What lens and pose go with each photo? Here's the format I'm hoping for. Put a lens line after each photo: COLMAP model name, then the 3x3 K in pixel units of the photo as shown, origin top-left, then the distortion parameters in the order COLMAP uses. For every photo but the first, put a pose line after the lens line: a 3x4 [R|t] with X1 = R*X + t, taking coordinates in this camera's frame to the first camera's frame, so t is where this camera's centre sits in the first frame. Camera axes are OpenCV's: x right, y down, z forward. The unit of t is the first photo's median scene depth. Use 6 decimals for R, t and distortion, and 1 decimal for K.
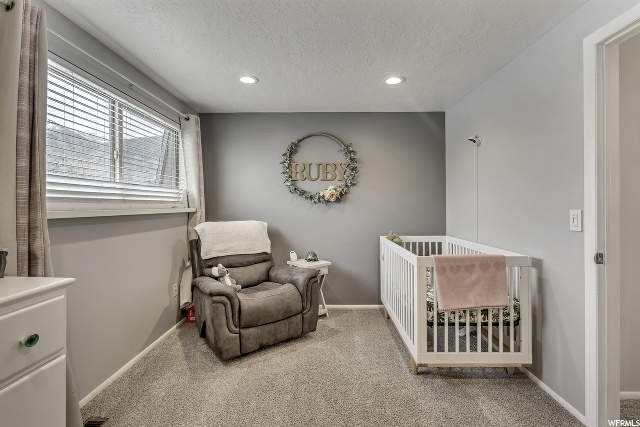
lens RADIAL K [[310.9, 0, 316.6], [0, 310.9, 212.4], [0, 0, 1]] dist [-0.000414, 0.000131]
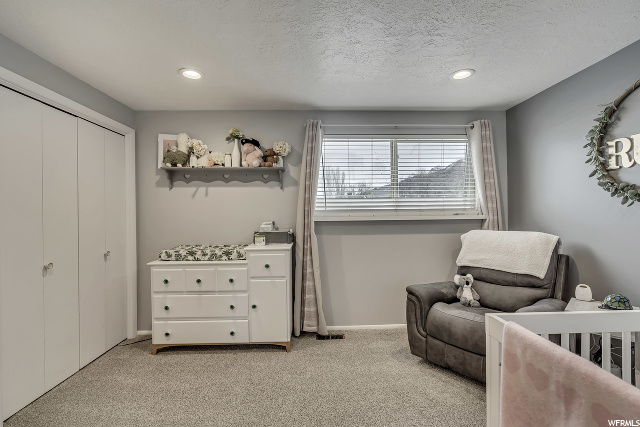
lens RADIAL K [[310.9, 0, 316.6], [0, 310.9, 212.4], [0, 0, 1]] dist [-0.000414, 0.000131]
pose [[-0.010214, 0.006300, -0.999928, 0.646762], [-0.004788, 0.999968, 0.006349, -0.027507], [0.999936, 0.004853, -0.010184, 0.533184]]
